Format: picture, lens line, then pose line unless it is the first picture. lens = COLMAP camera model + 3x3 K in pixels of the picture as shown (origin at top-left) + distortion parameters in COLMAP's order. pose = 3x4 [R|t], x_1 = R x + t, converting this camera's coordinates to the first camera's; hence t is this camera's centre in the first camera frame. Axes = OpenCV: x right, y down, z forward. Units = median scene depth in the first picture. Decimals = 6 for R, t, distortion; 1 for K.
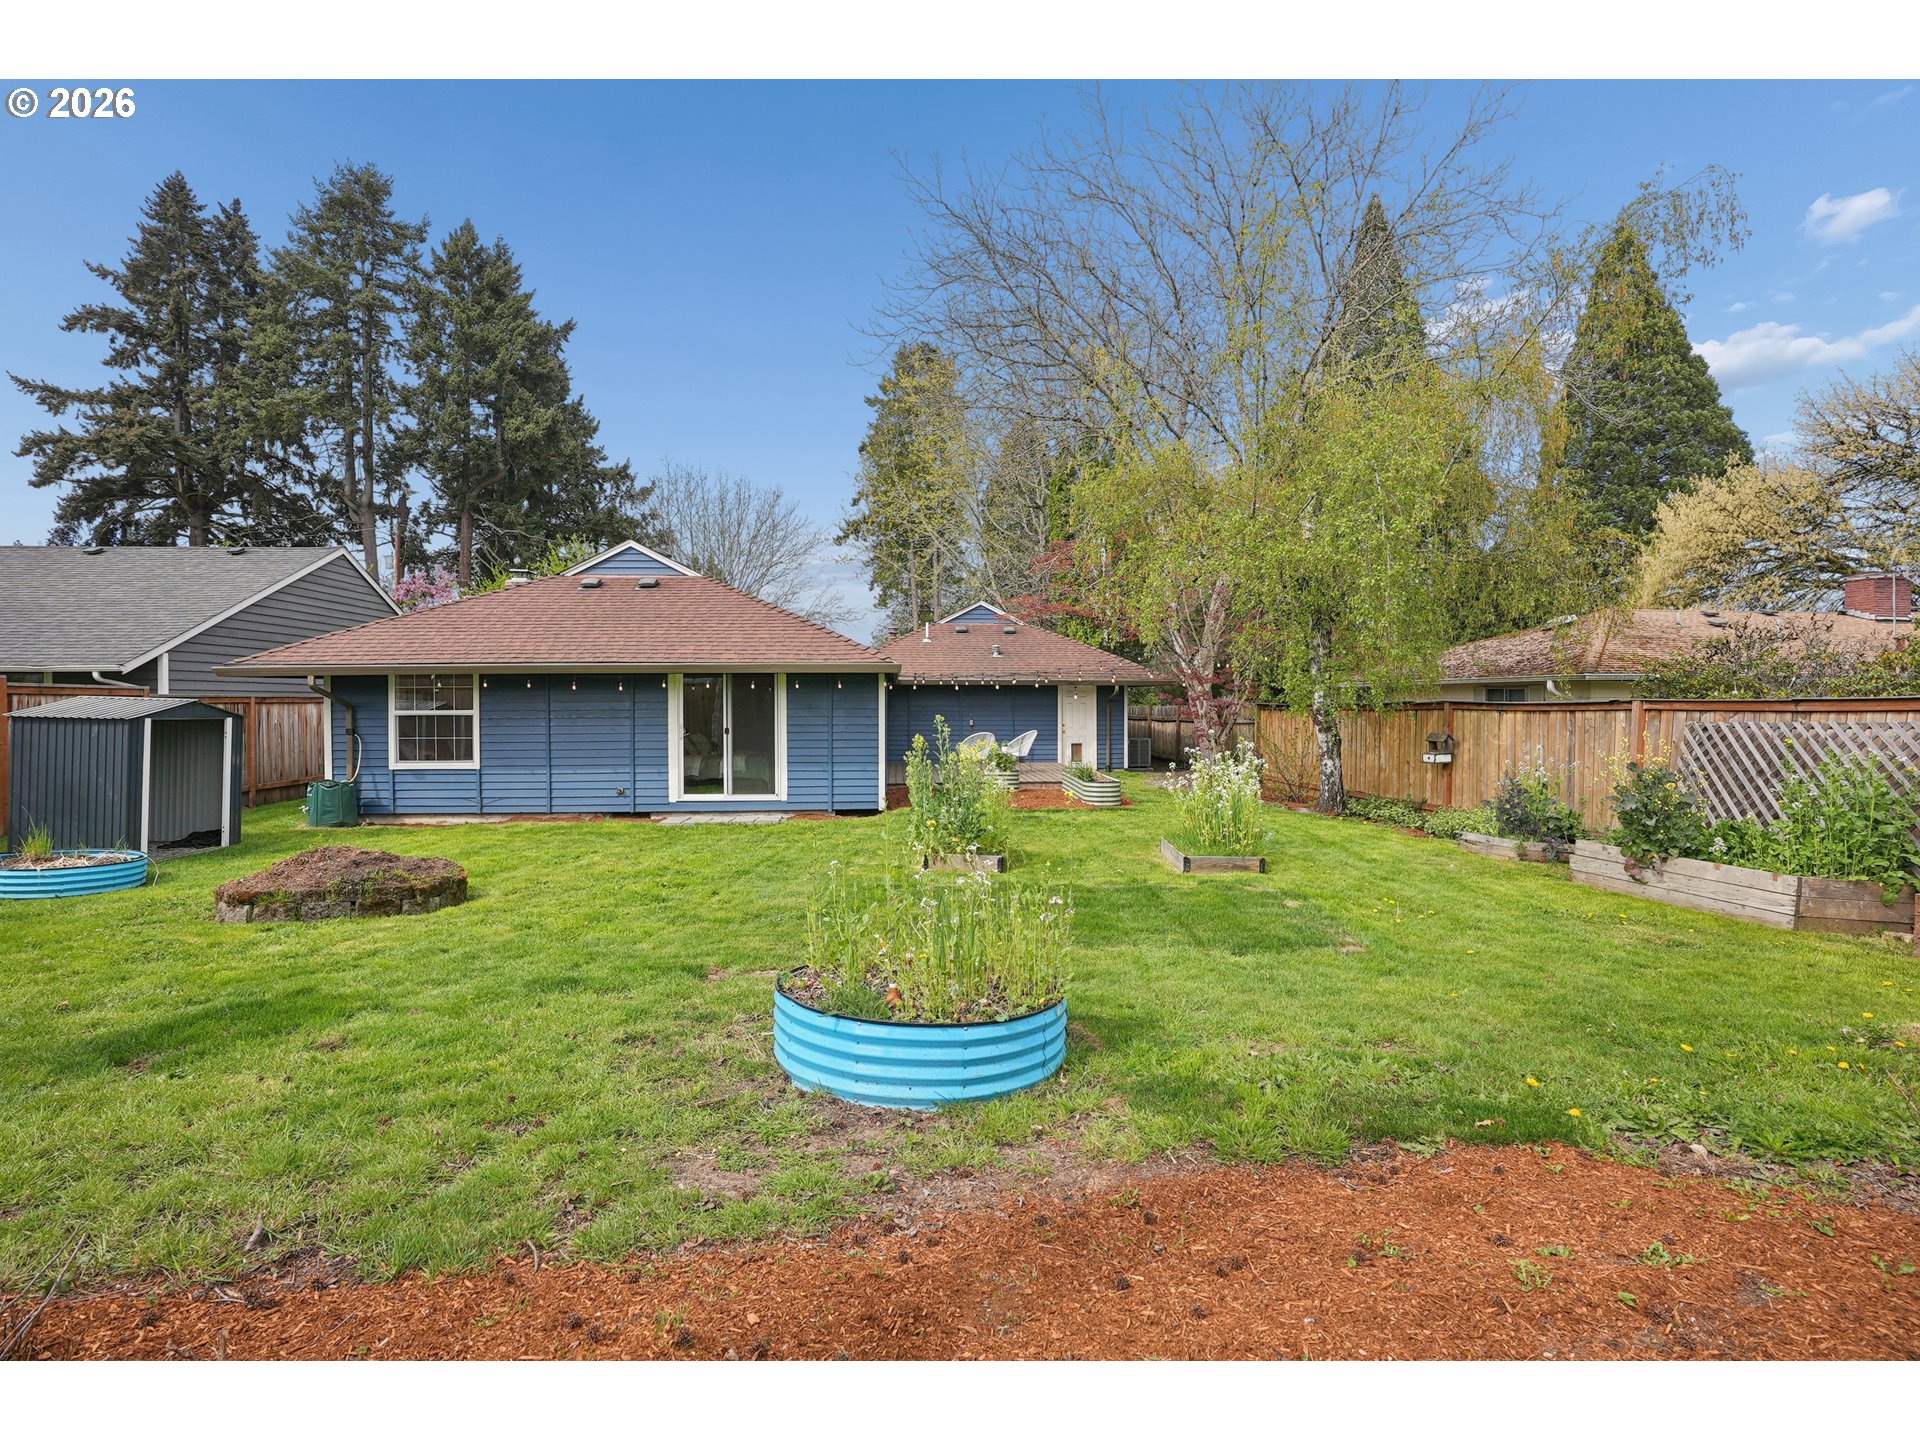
lens RADIAL K [[889.0, 0, 975.3], [0, 889.0, 679.5], [0, 0, 1]] dist [-0.022322, 0.000089]
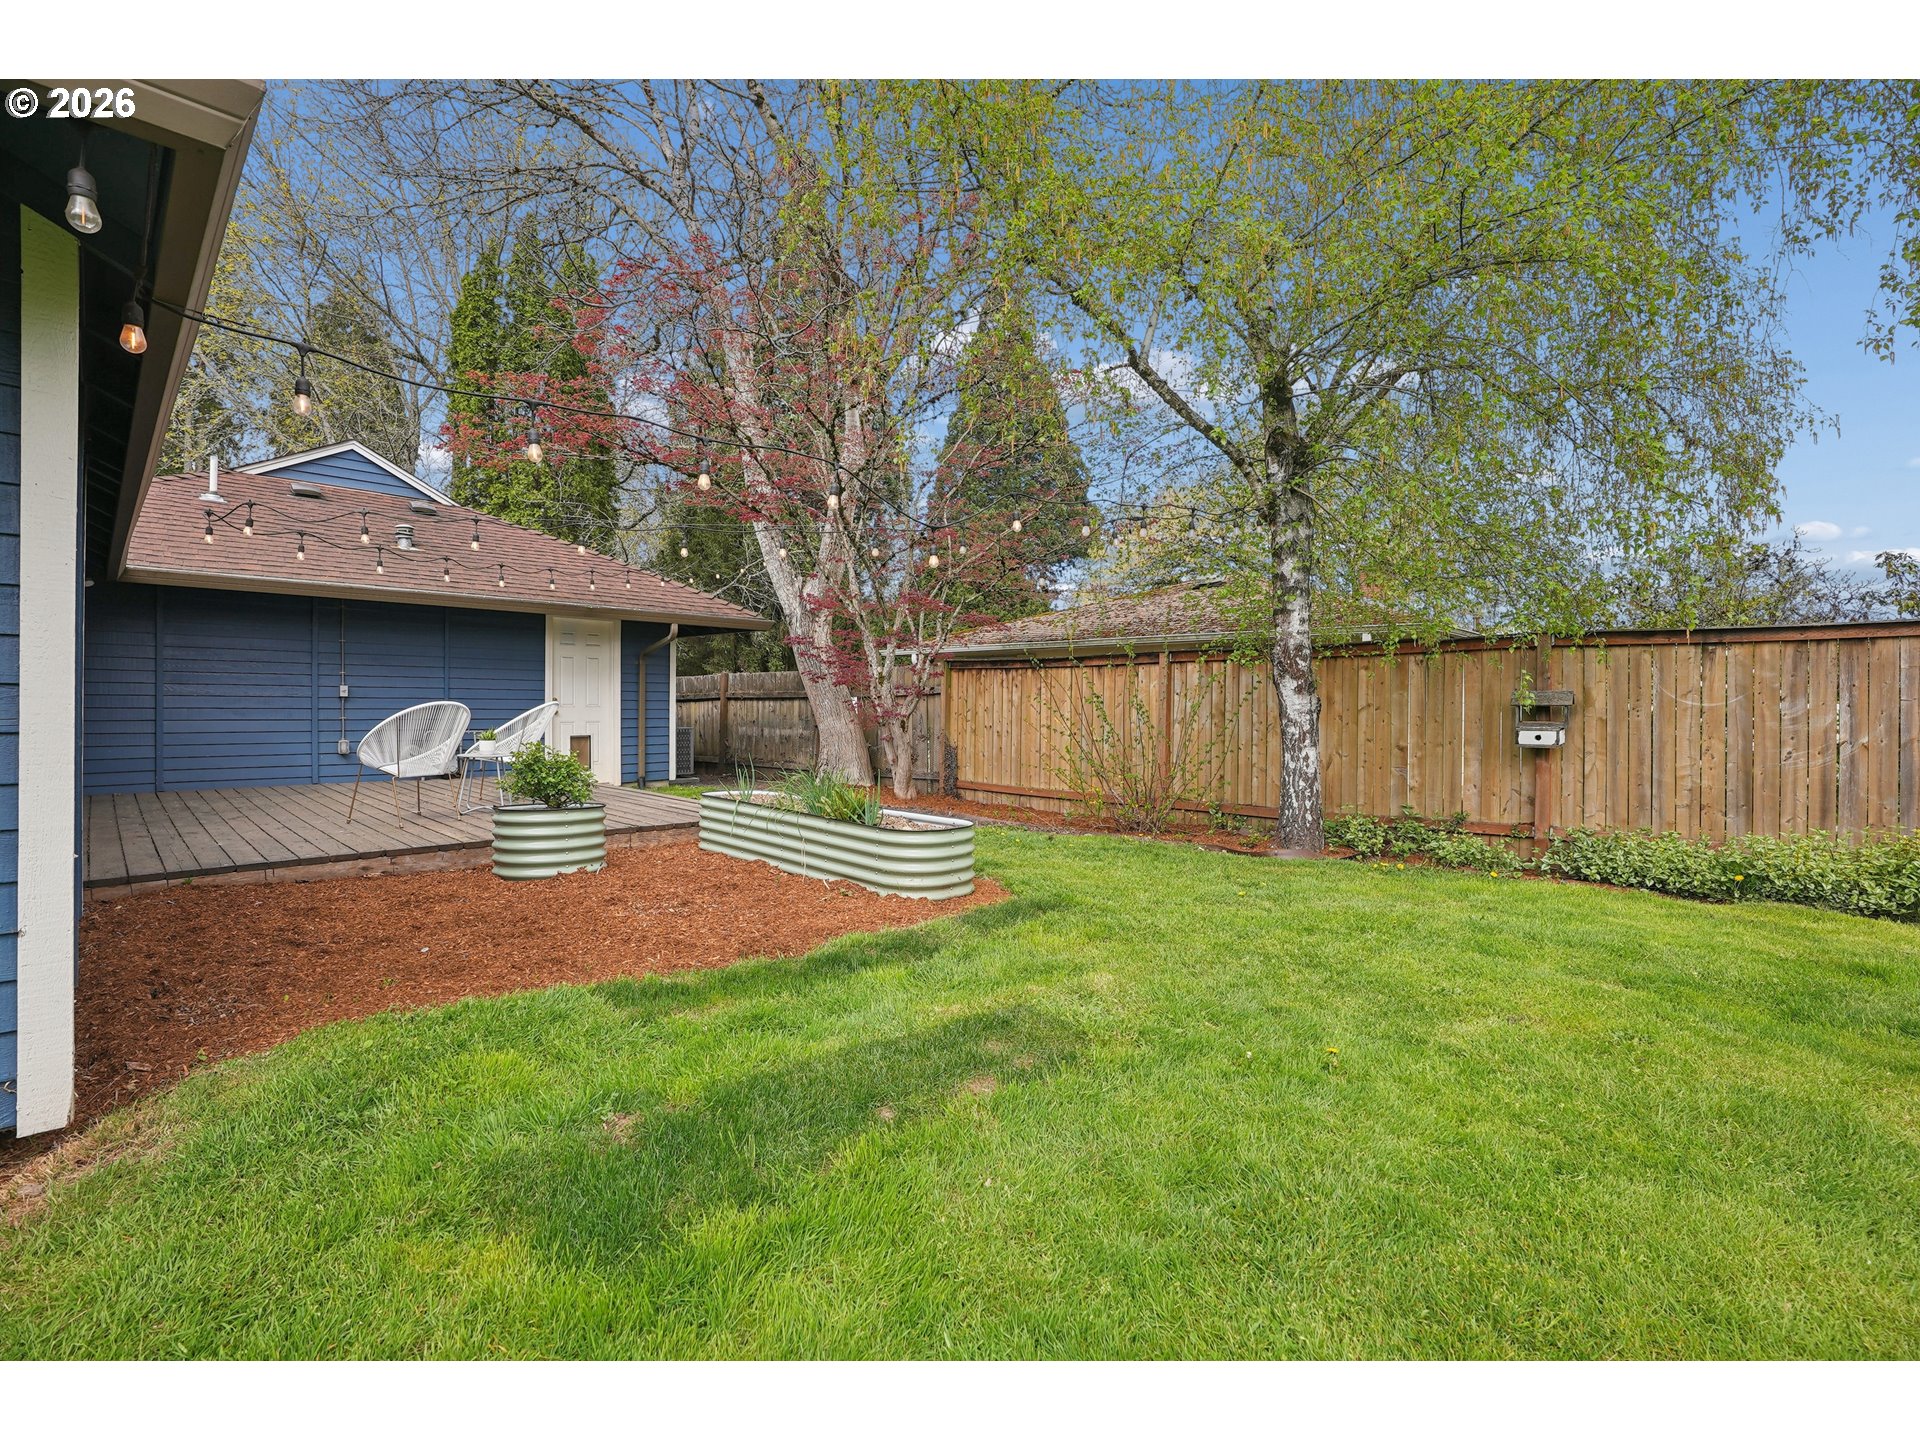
lens RADIAL K [[889.0, 0, 975.3], [0, 889.0, 679.5], [0, 0, 1]] dist [-0.022322, 0.000089]
pose [[0.757513, 0.034139, 0.651926, -0.021343], [-0.030626, 0.999391, -0.016749, 0.018124], [-0.652101, -0.007279, 0.758097, 0.202135]]
